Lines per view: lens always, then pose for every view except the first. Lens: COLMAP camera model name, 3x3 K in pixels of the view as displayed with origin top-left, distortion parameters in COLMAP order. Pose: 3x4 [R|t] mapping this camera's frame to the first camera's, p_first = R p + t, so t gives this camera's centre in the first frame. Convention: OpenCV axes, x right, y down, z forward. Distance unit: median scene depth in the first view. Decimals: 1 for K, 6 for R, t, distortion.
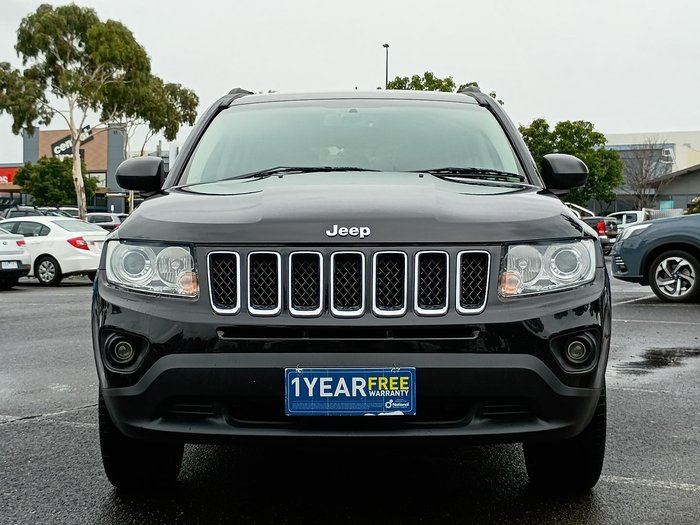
lens RADIAL K [[1187.0, 0, 349.1], [0, 1187.0, 264.4], [0, 0, 1]] dist [0.060969, 0.000000]
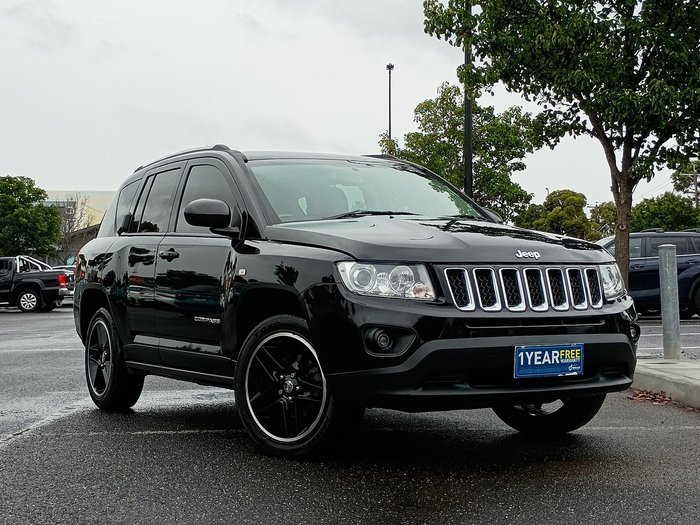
lens RADIAL K [[1187.0, 0, 351.8], [0, 1187.0, 263.1], [0, 0, 1]] dist [0.060969, 0.000000]
pose [[0.847263, 0.007219, 0.531125, -0.976387], [0.014049, 0.999253, -0.035992, 0.033316], [-0.530989, 0.037956, 0.846528, -0.141836]]
